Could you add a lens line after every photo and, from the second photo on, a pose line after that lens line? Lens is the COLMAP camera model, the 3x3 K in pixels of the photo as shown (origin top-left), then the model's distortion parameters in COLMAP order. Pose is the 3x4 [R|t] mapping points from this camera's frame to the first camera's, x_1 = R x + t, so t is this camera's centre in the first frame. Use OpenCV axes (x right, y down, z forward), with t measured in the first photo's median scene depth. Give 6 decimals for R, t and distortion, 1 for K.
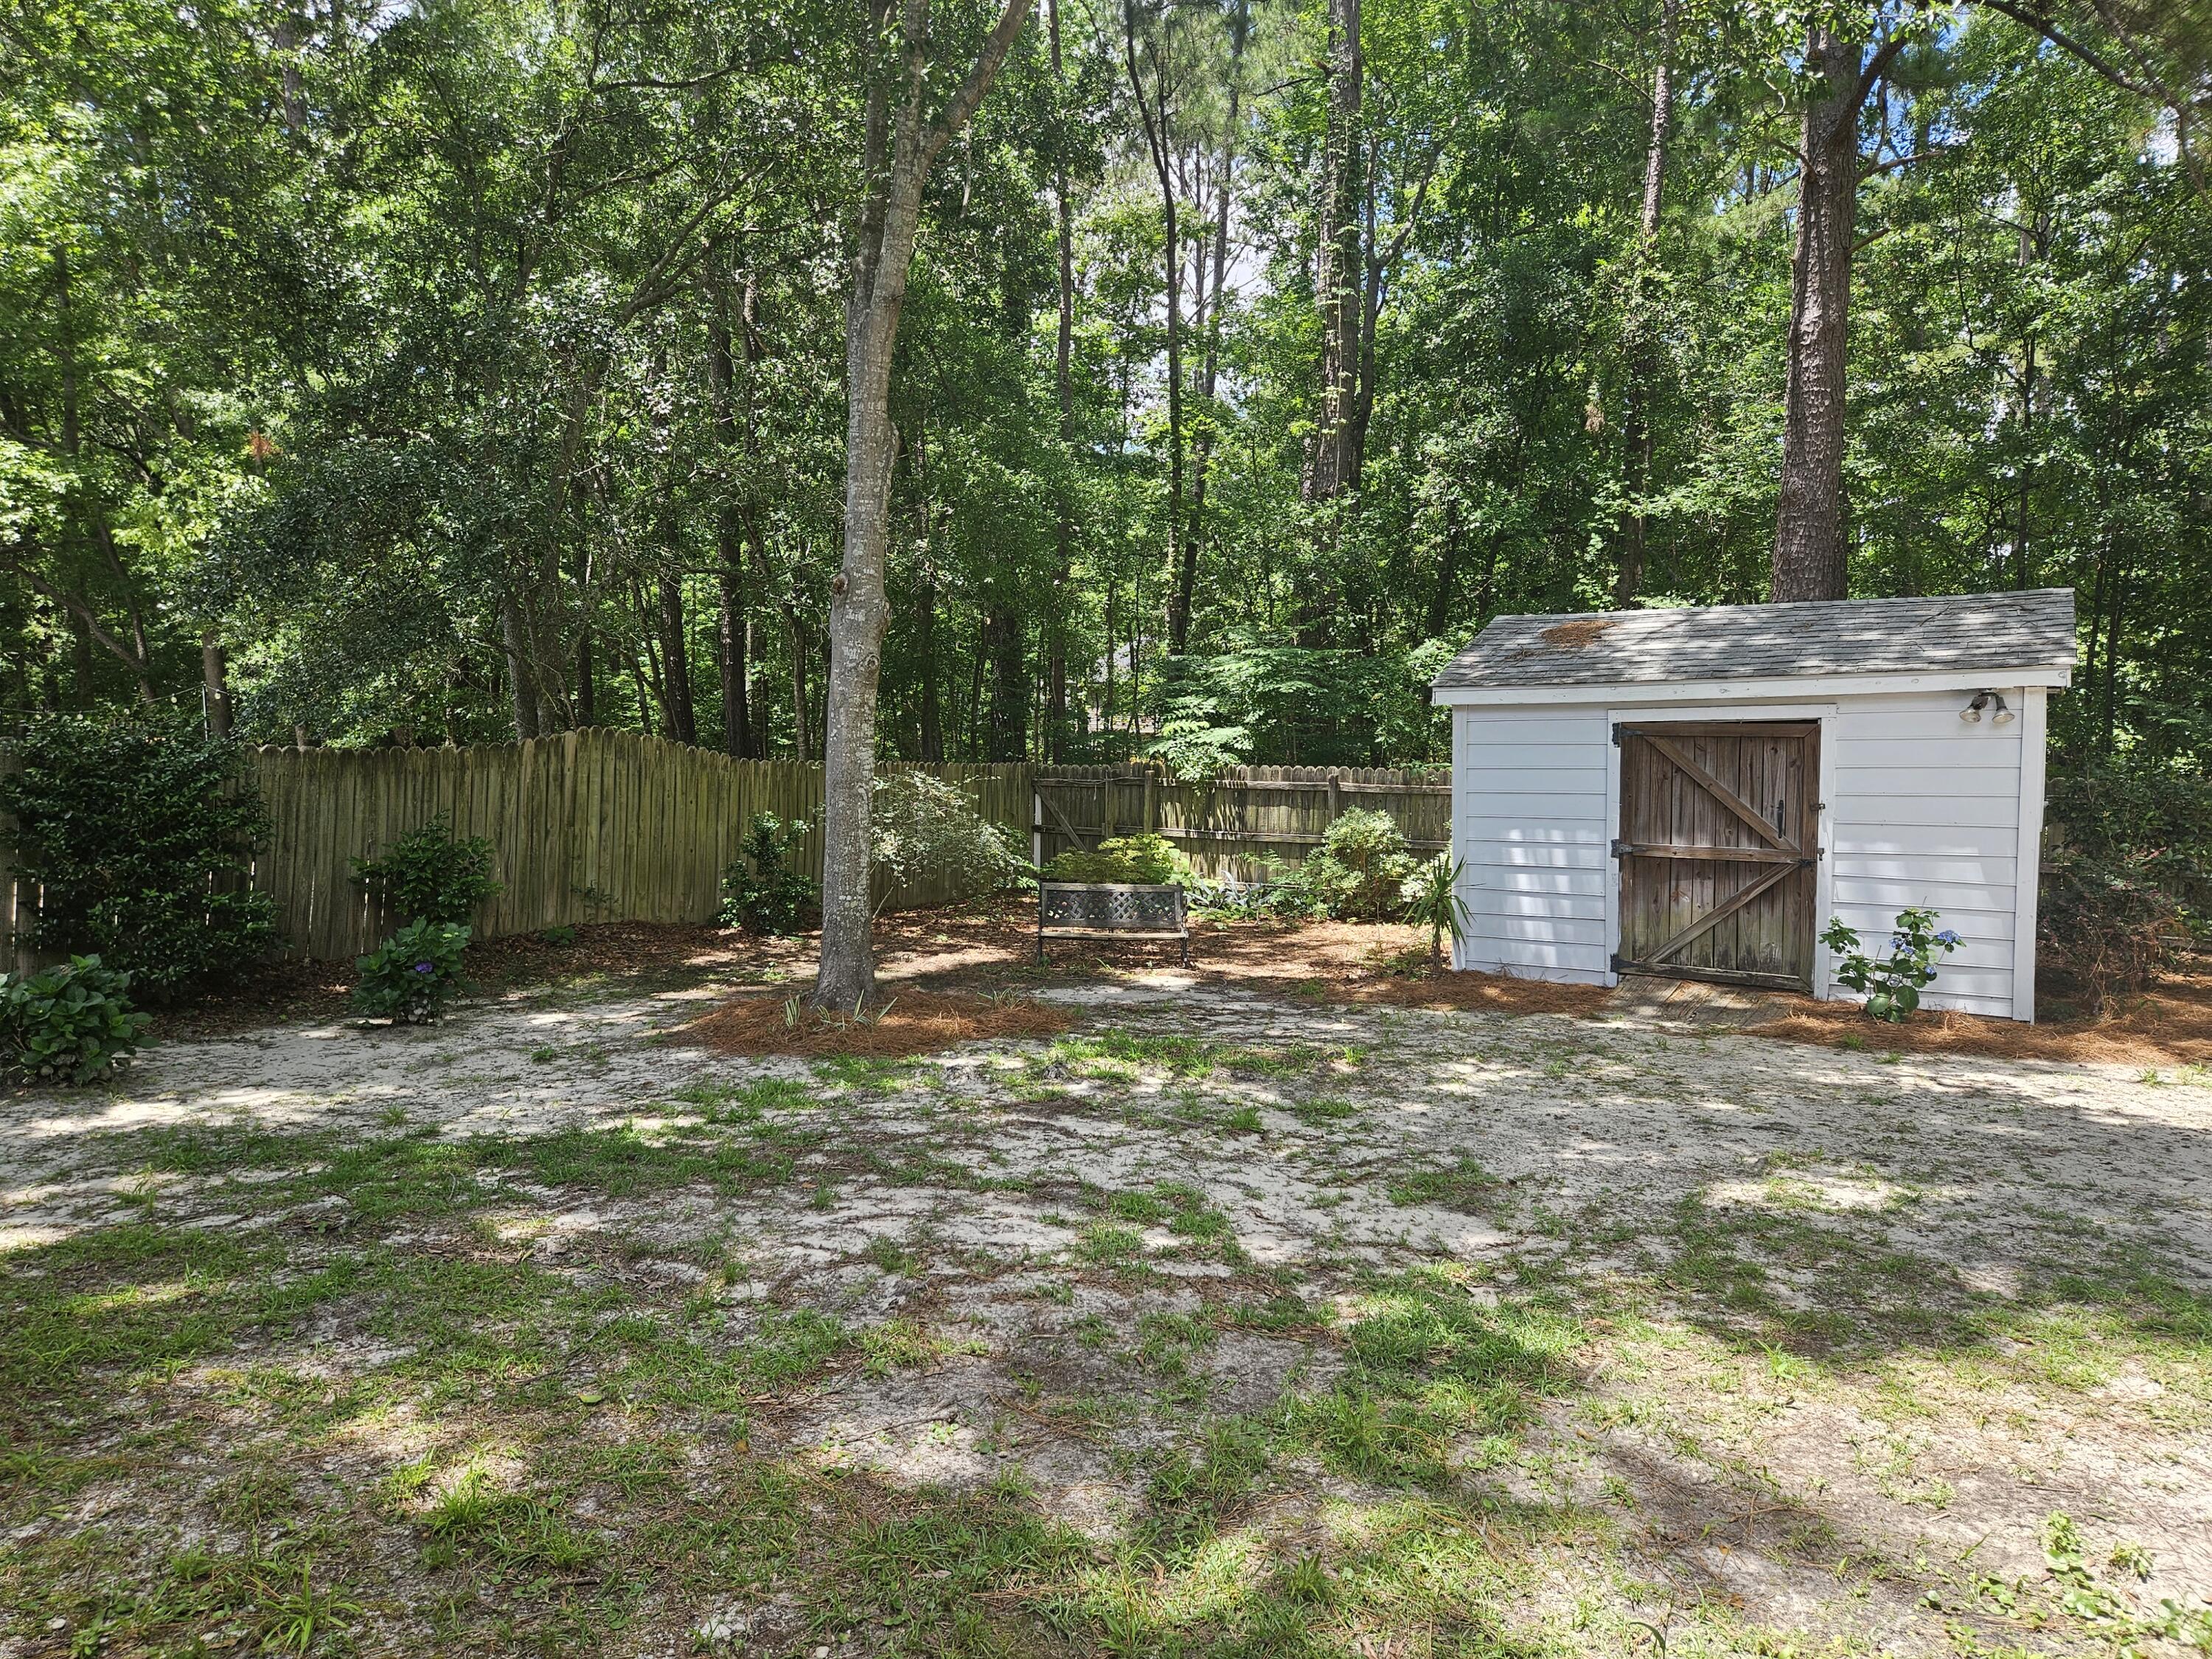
lens RADIAL K [[1493.0, 0, 1109.7], [0, 1493.0, 830.3], [0, 0, 1]] dist [0.077865, -0.069383]
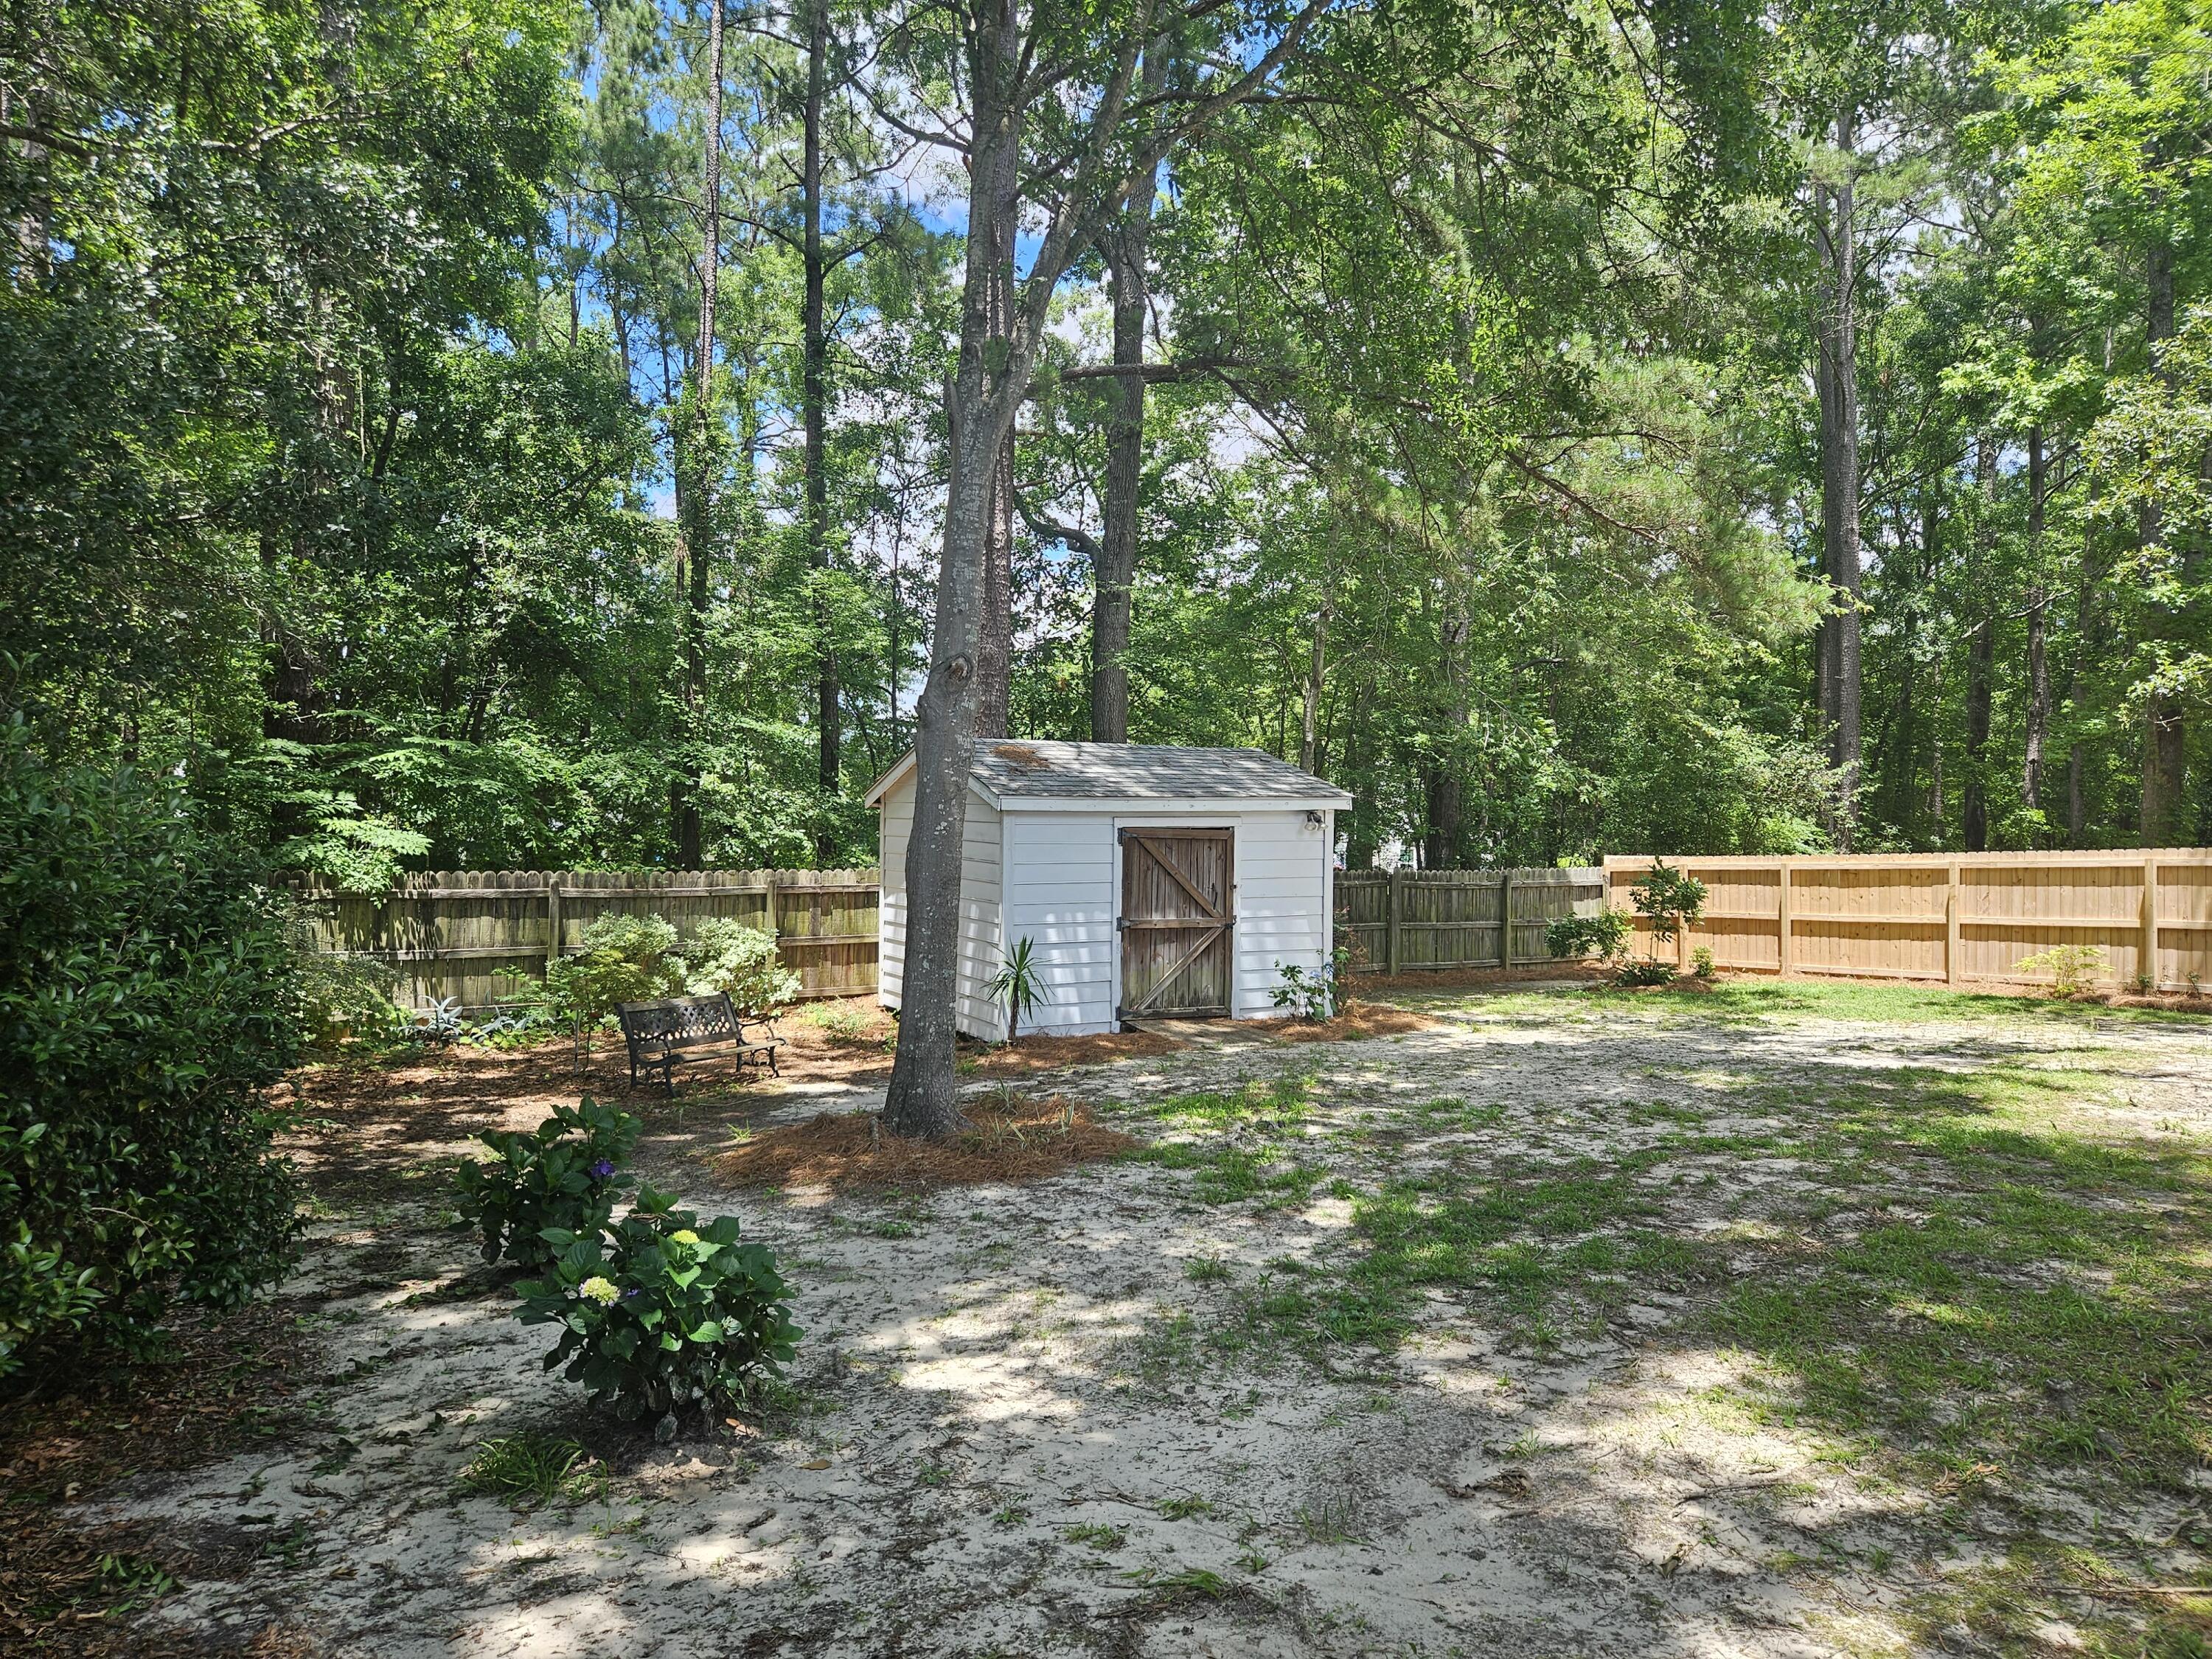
lens RADIAL K [[1493.0, 0, 1109.7], [0, 1493.0, 830.3], [0, 0, 1]] dist [0.077865, -0.069383]
pose [[0.479047, 0.012321, 0.877703, -0.523856], [0.053985, 0.997595, -0.043468, -0.008652], [-0.876127, 0.068206, 0.477230, 0.252676]]
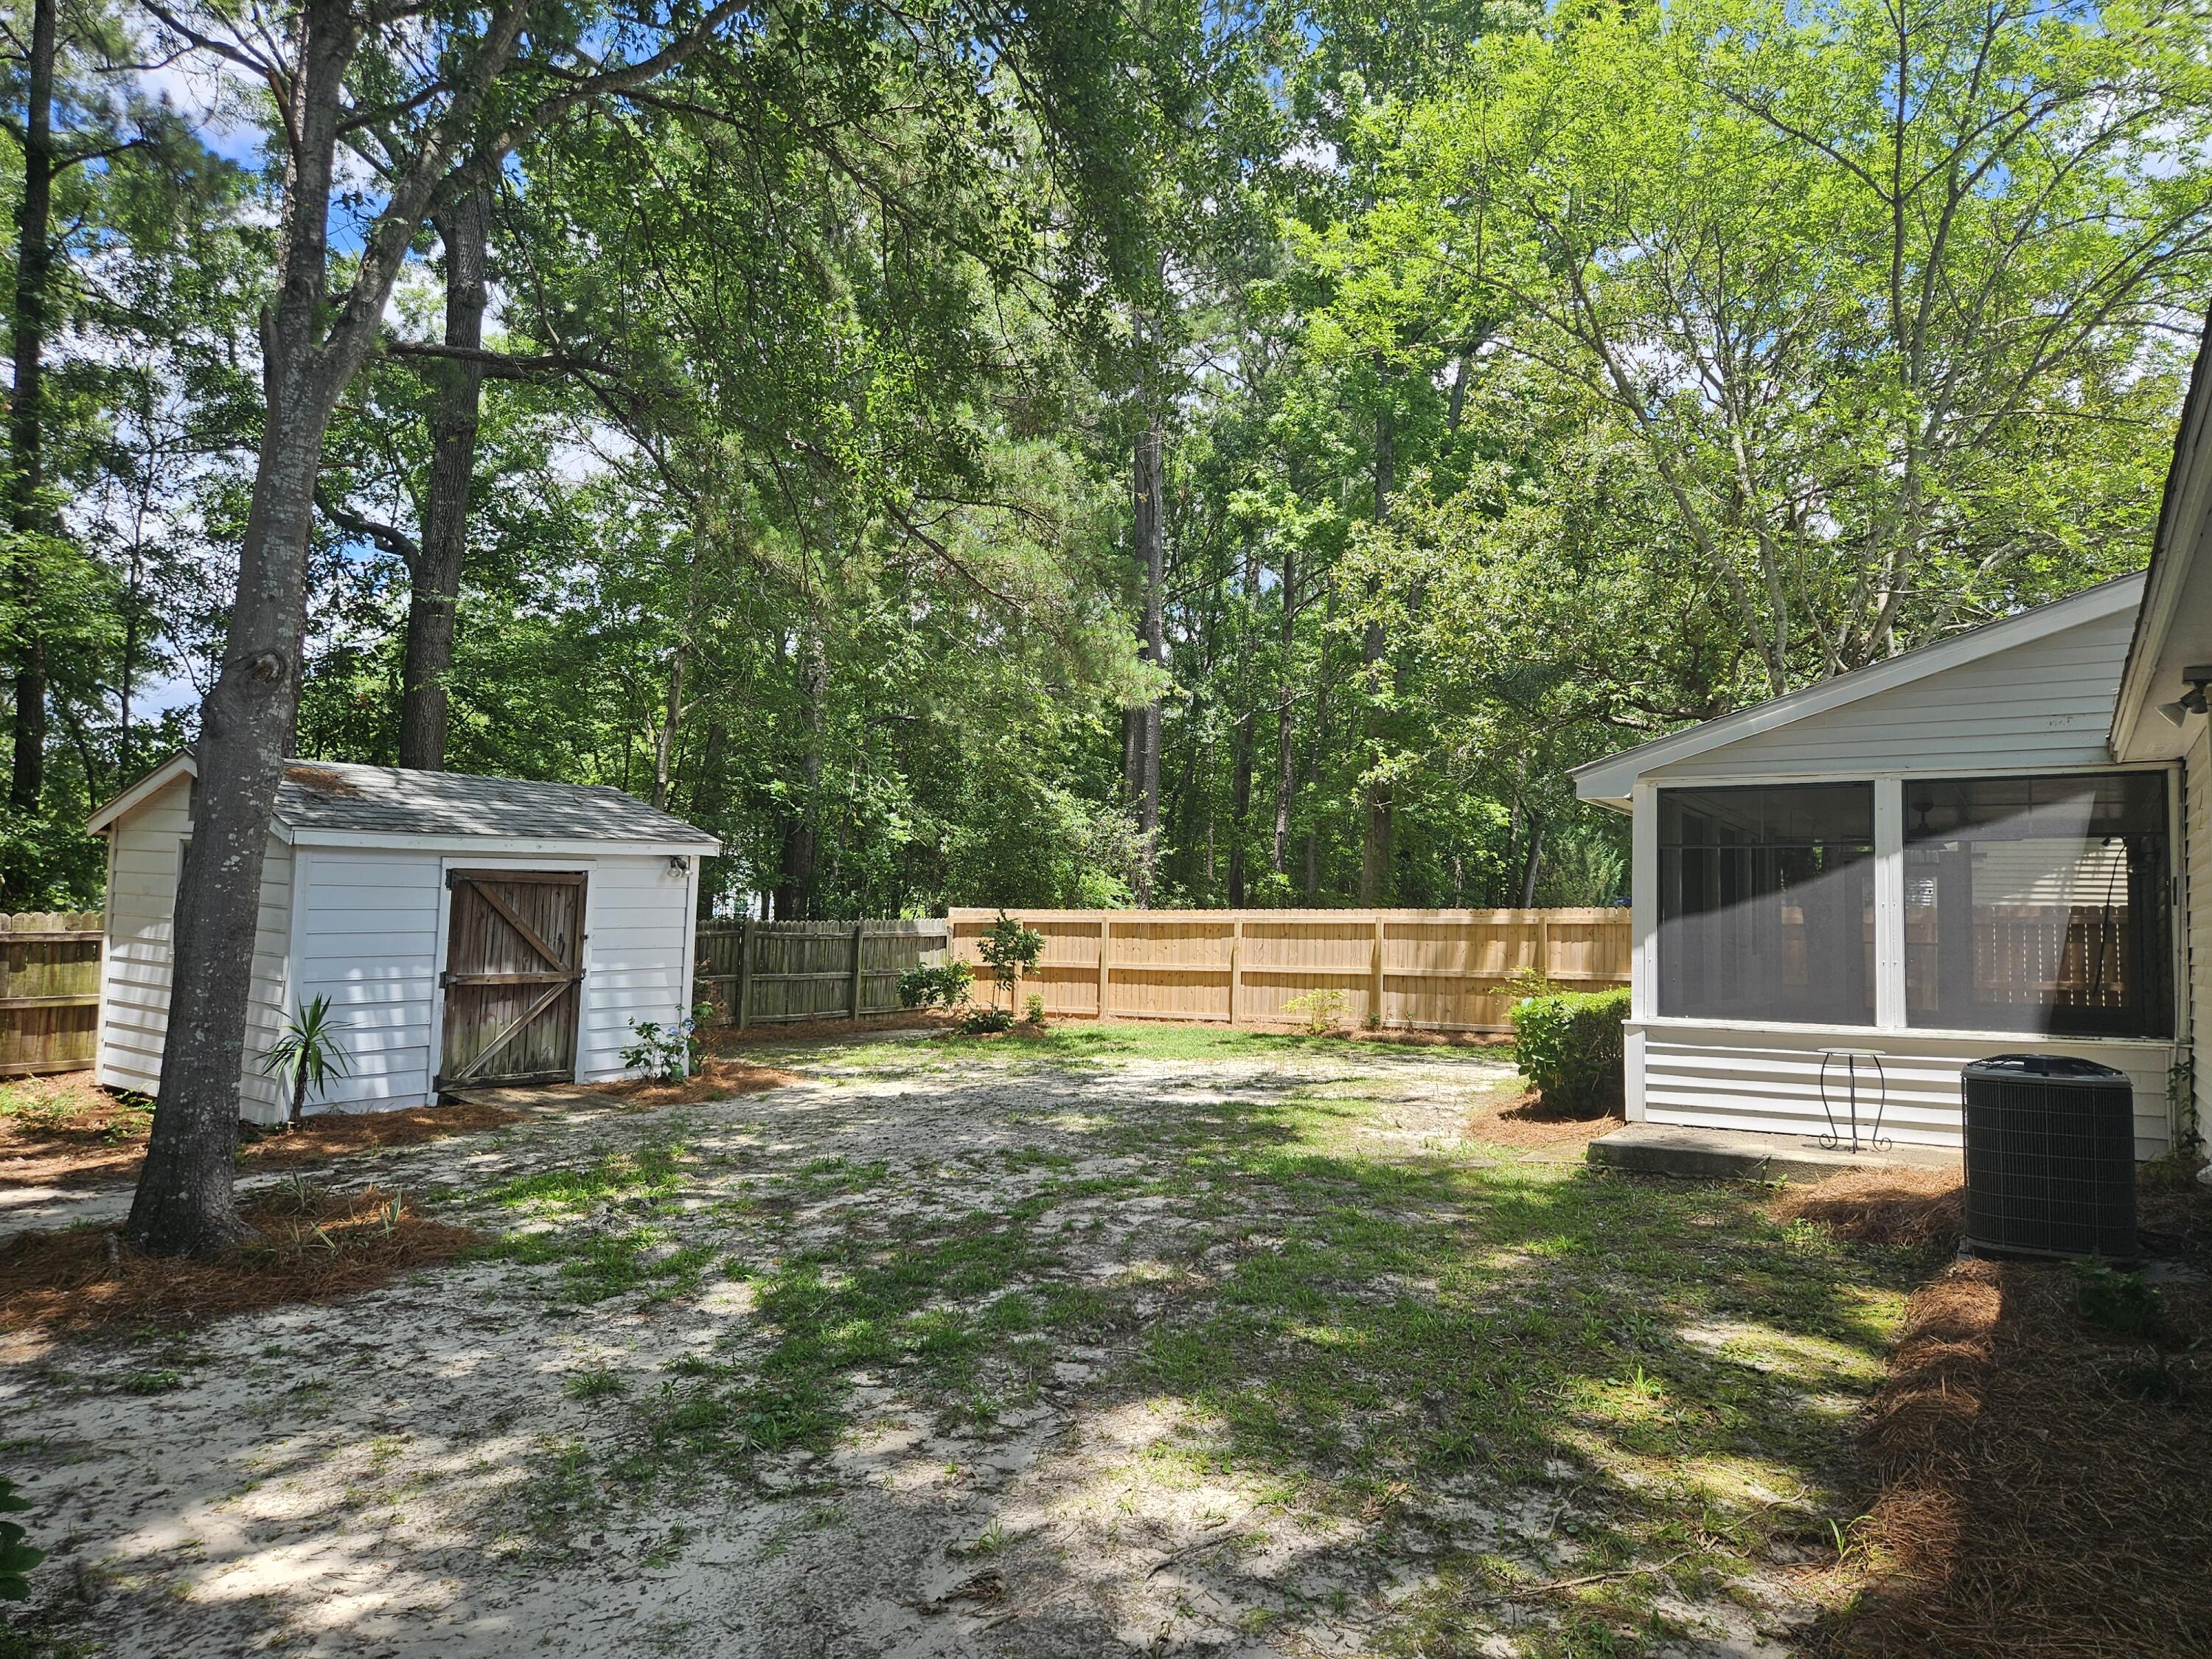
lens RADIAL K [[1475.3, 0, 1117.0], [0, 1475.3, 835.1], [0, 0, 1]] dist [0.075497, -0.064494]
pose [[0.041099, 0.049014, 0.997952, -0.501829], [0.044255, 0.997727, -0.050825, -0.011259], [-0.998175, 0.046253, 0.038837, 0.292905]]
